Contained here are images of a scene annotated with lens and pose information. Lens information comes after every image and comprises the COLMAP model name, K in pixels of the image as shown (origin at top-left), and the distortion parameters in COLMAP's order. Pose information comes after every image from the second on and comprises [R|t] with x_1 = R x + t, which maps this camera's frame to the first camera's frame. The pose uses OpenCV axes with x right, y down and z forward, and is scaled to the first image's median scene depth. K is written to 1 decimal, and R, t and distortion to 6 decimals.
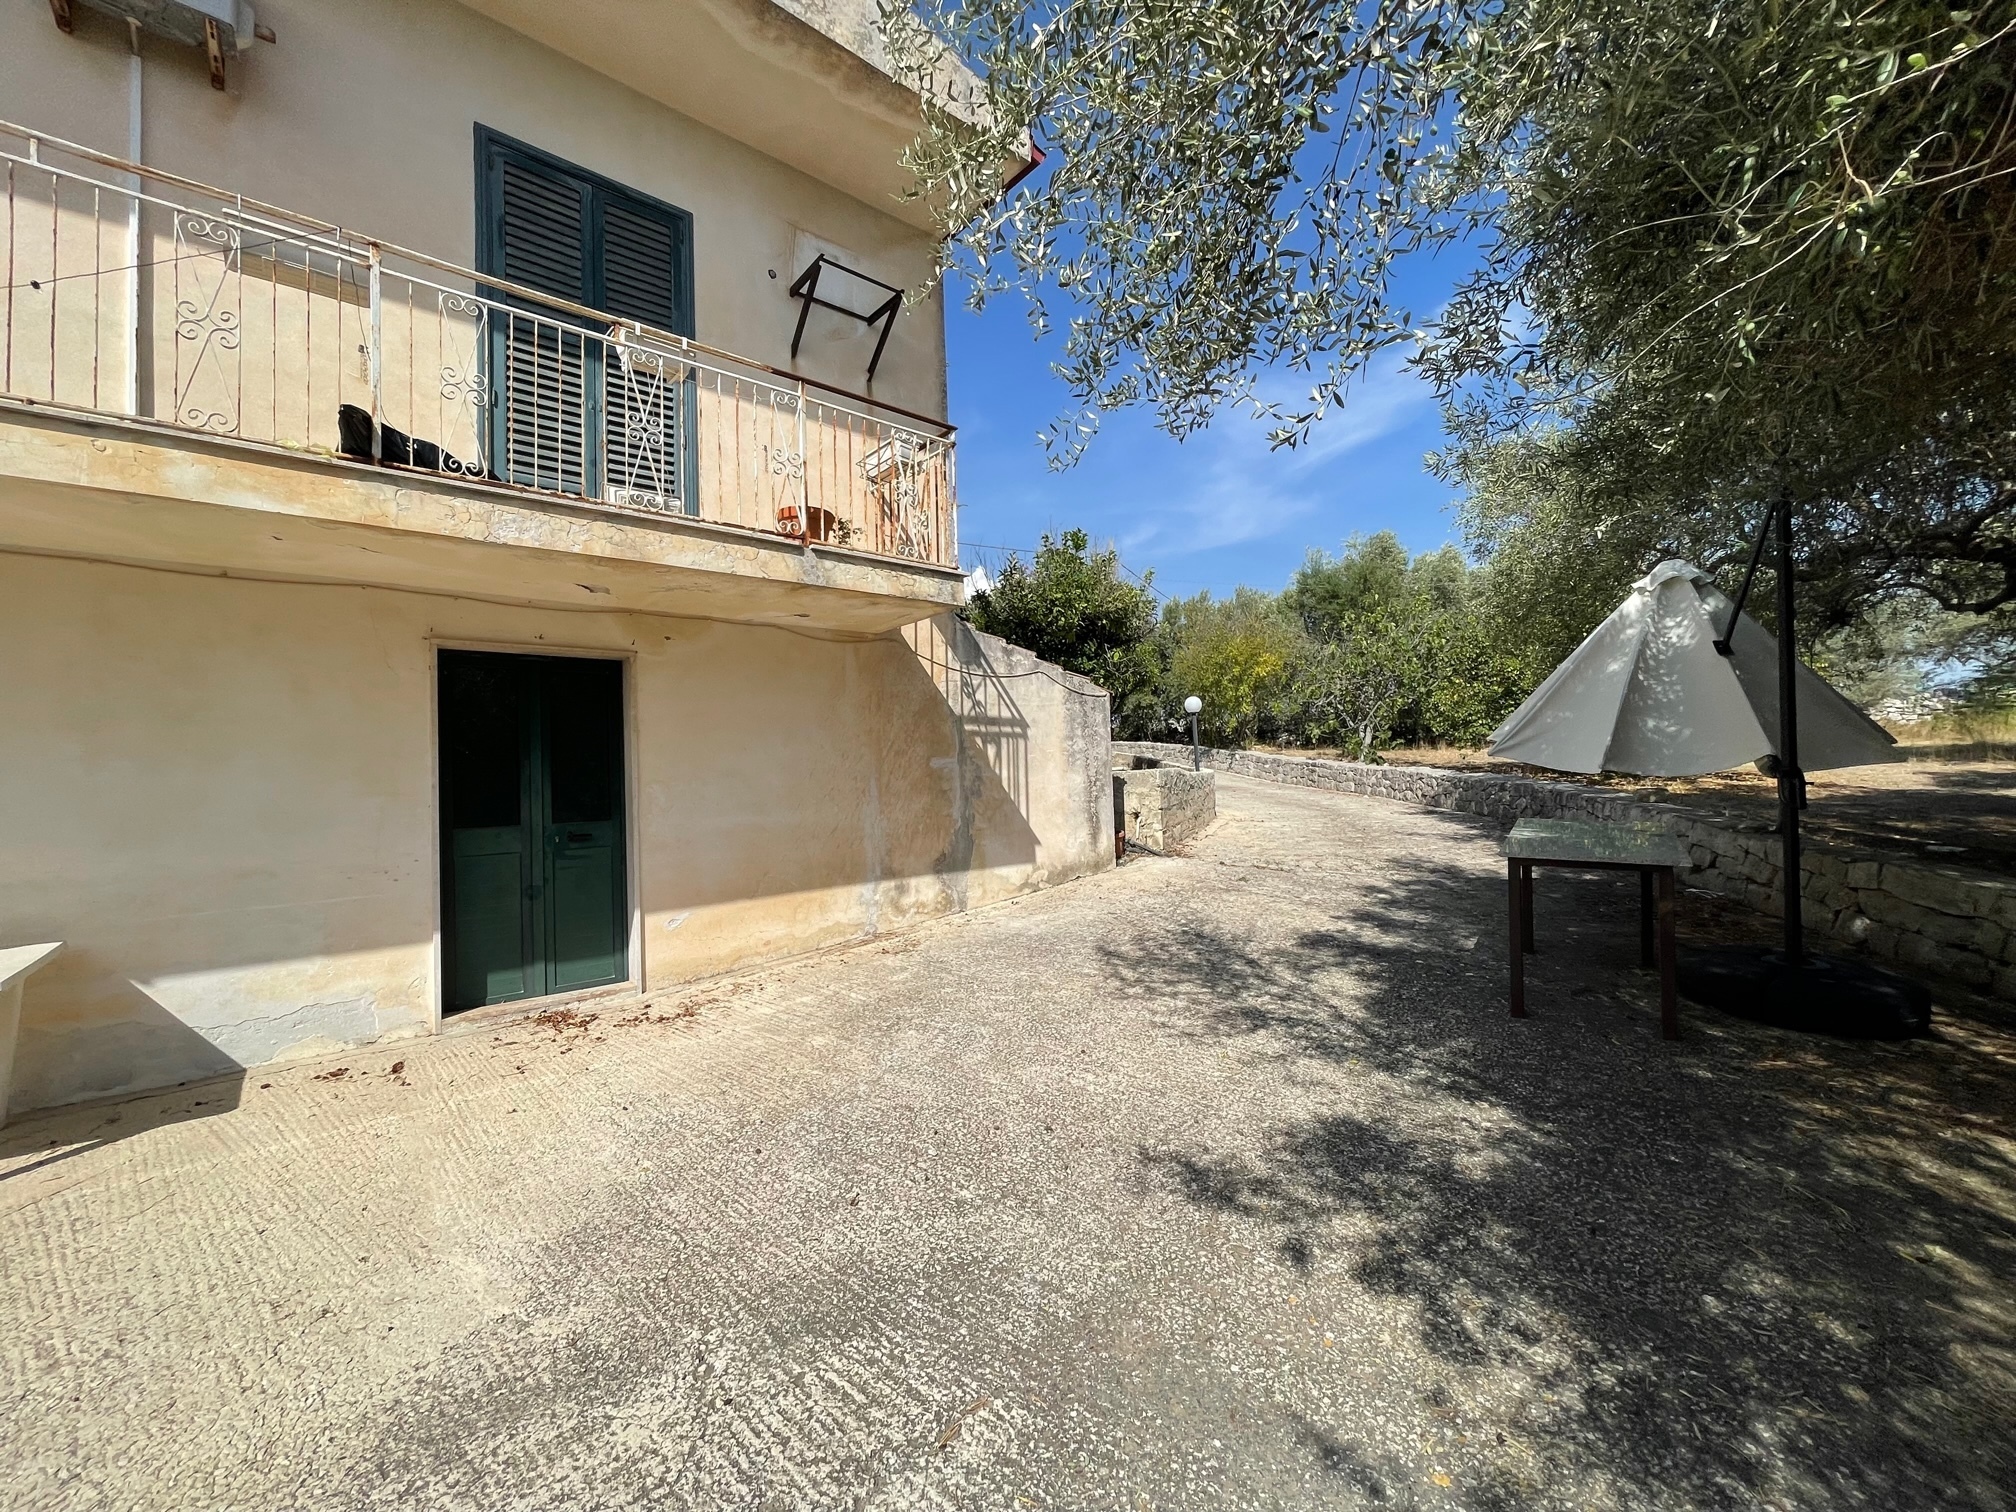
lens RADIAL K [[808.9, 0, 1008.0], [0, 808.9, 756.0], [0, 0, 1]] dist [-0.004363, 0.000159]
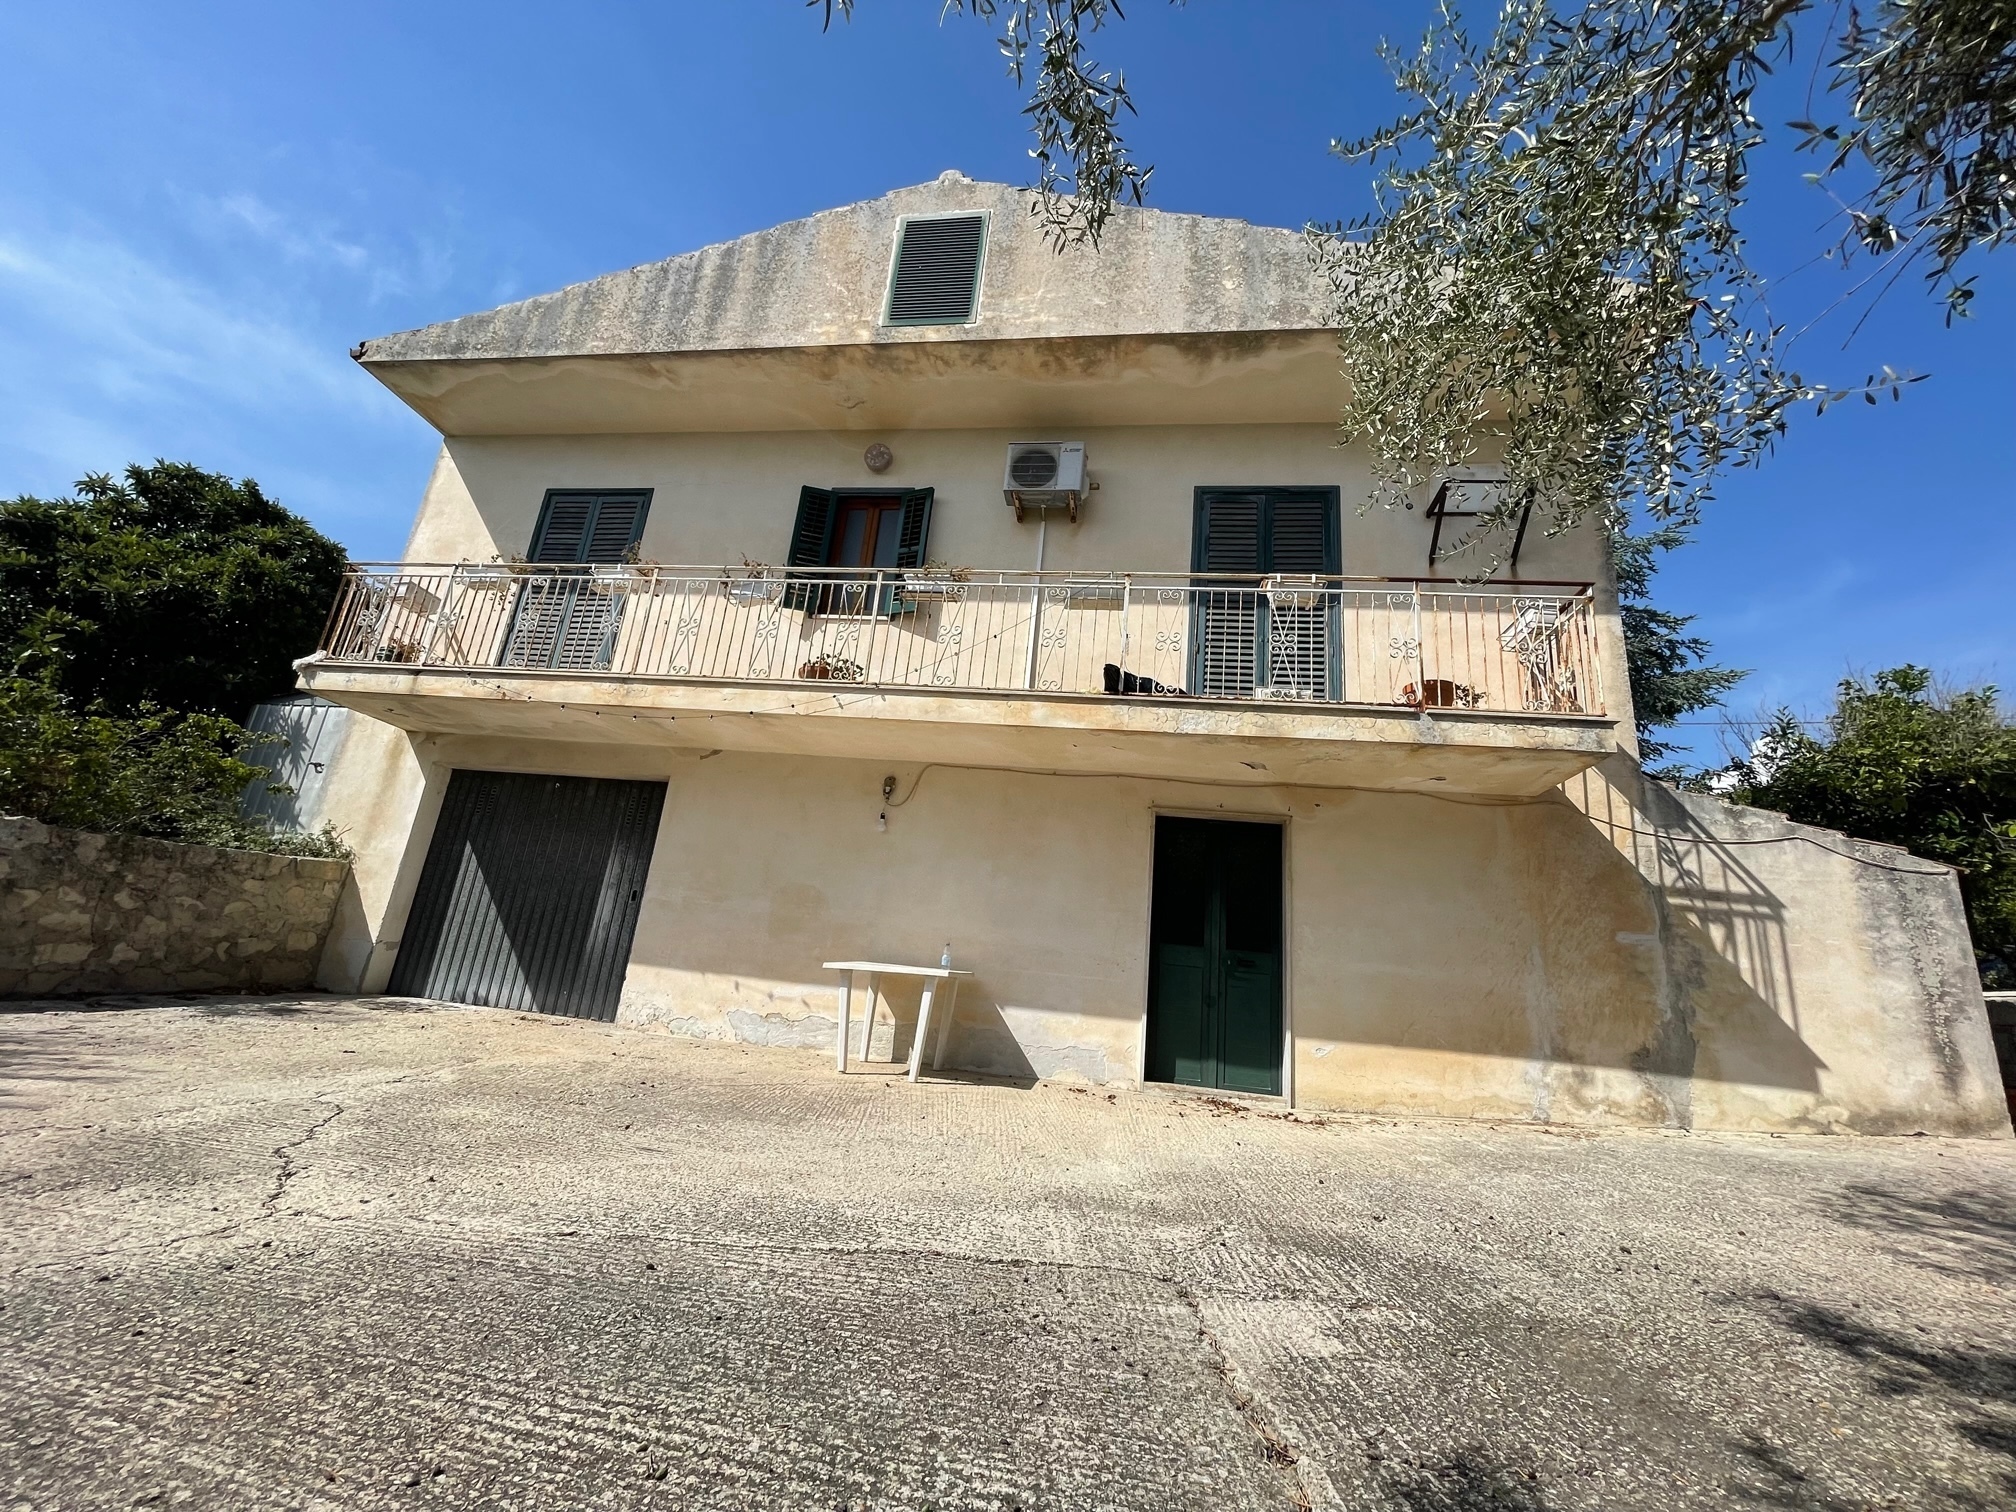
lens RADIAL K [[808.9, 0, 1008.0], [0, 808.9, 756.0], [0, 0, 1]] dist [-0.004363, 0.000159]
pose [[0.657224, -0.115051, -0.744862, 0.173918], [-0.094918, 0.967778, -0.233232, 0.101664], [0.747694, 0.223986, 0.625127, -0.115029]]
